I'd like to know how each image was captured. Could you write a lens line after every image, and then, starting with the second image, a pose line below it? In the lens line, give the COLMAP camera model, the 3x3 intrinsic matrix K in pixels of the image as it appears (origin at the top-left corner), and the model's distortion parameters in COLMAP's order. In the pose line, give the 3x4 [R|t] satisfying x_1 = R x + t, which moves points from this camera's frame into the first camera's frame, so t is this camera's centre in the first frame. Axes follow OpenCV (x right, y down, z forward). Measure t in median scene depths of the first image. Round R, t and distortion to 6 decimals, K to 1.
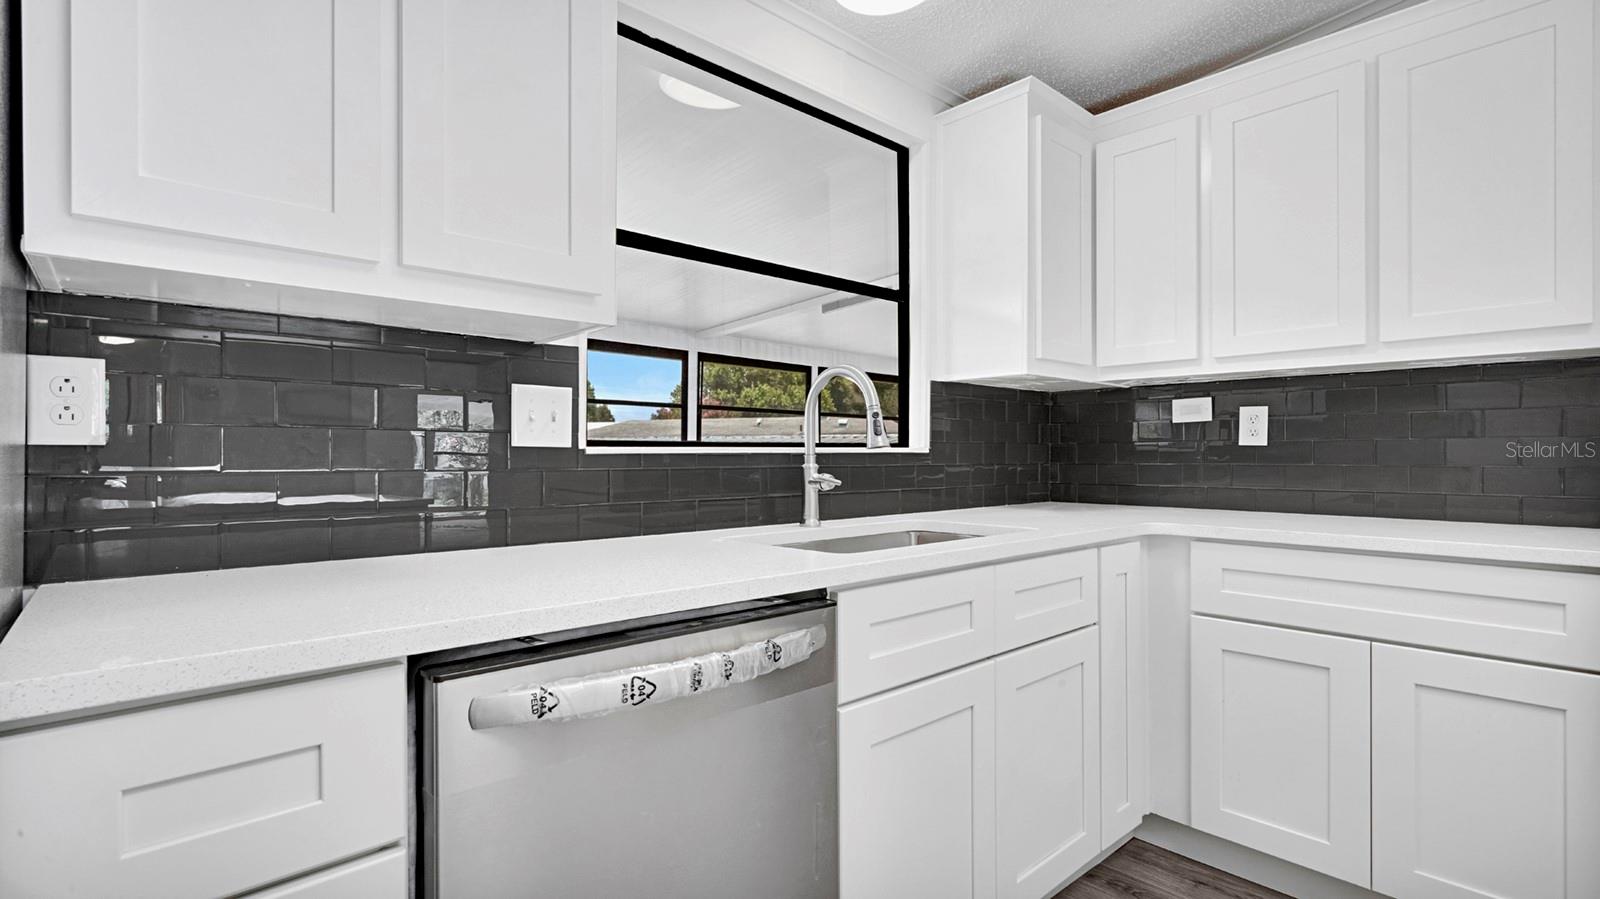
lens RADIAL K [[750.6, 0, 800.0], [0, 750.6, 449.5], [0, 0, 1]] dist [-0.001168, 0.000249]
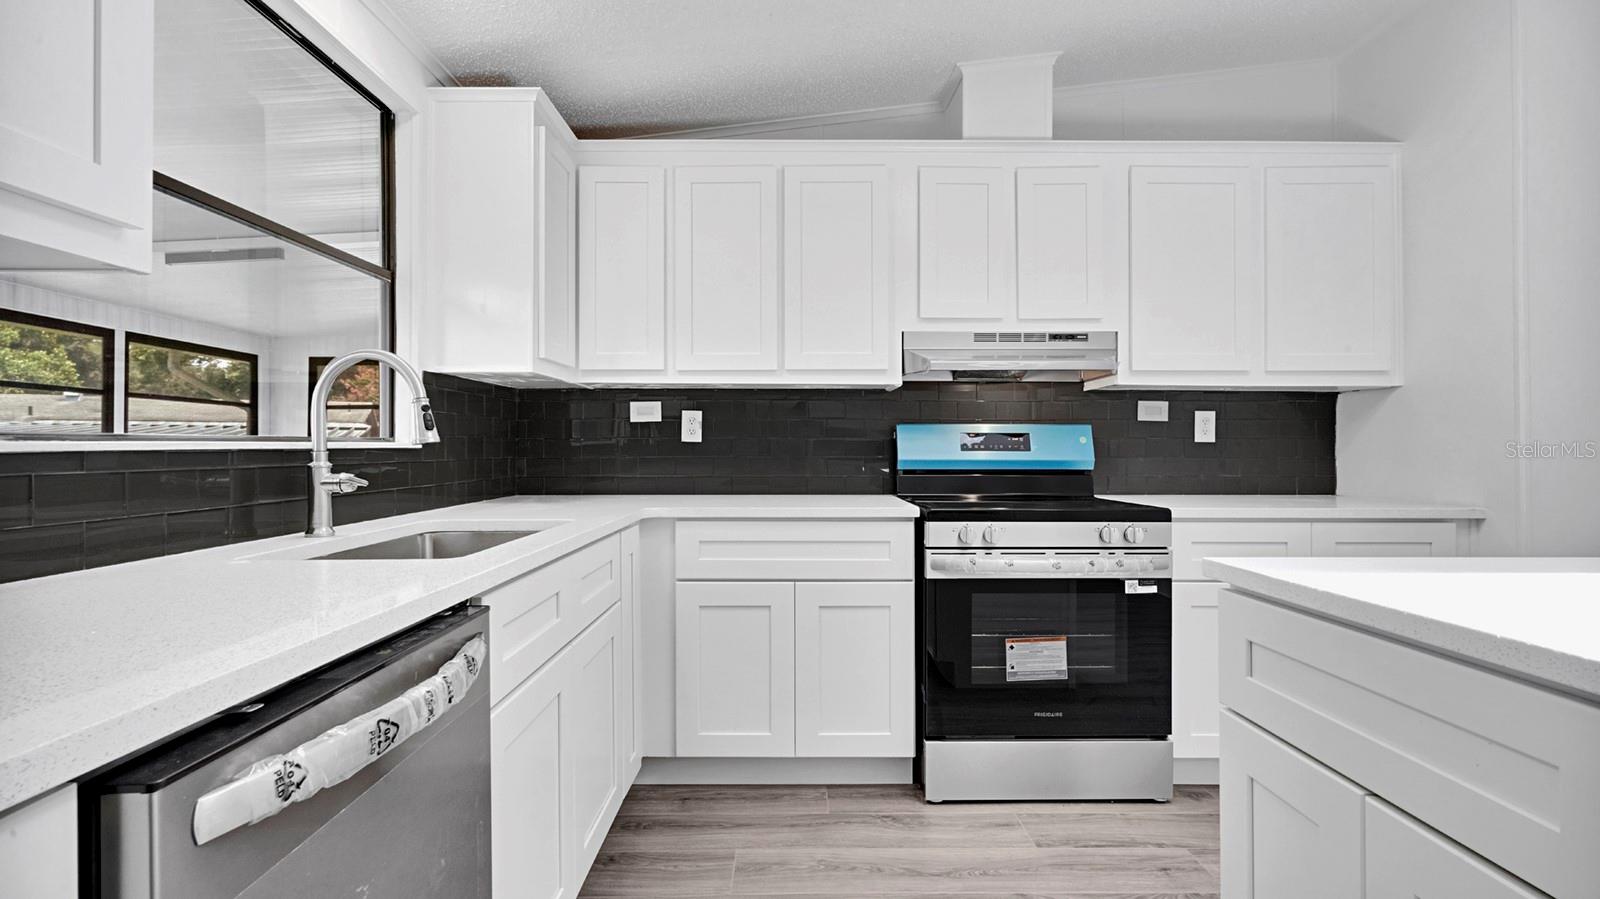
lens RADIAL K [[742.1, 0, 794.5], [0, 742.1, 442.7], [0, 0, 1]] dist [-0.001225, 0.000150]
pose [[0.678557, 0.004835, 0.734532, -0.233393], [-0.004792, 0.999986, -0.002155, -0.003036], [-0.734533, -0.002058, 0.678570, 0.045938]]
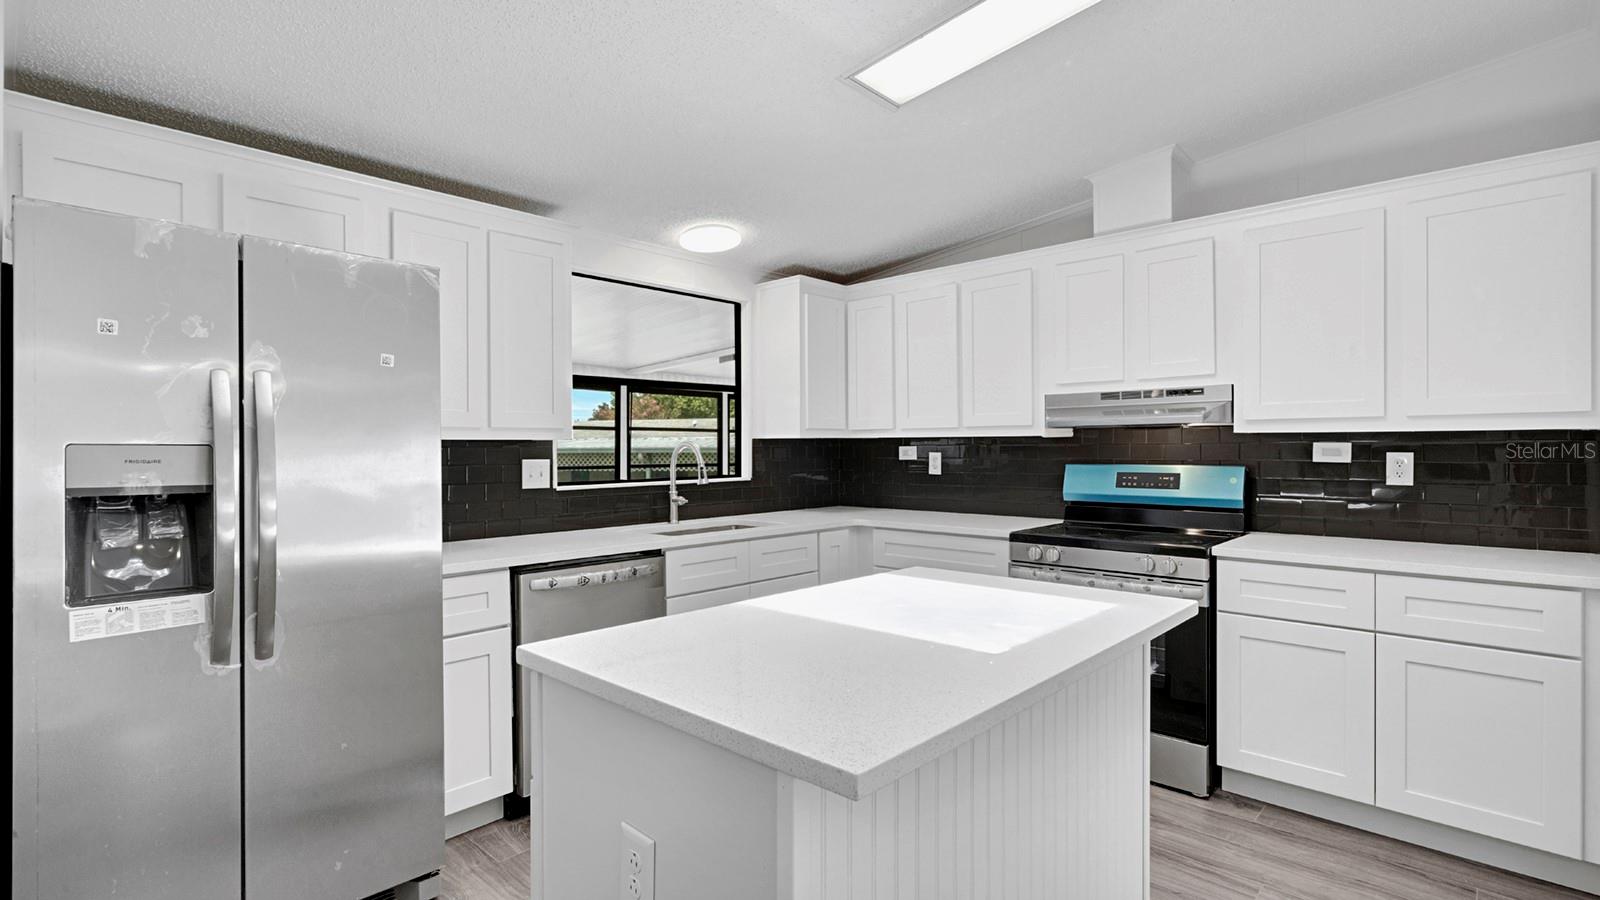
lens RADIAL K [[750.6, 0, 800.0], [0, 750.6, 450.0], [0, 0, 1]] dist [-0.001168, 0.000249]
pose [[0.997240, -0.005342, 0.074053, 0.192981], [0.004681, 0.999948, 0.009103, -0.100471], [-0.074098, -0.008732, 0.997213, -0.924300]]
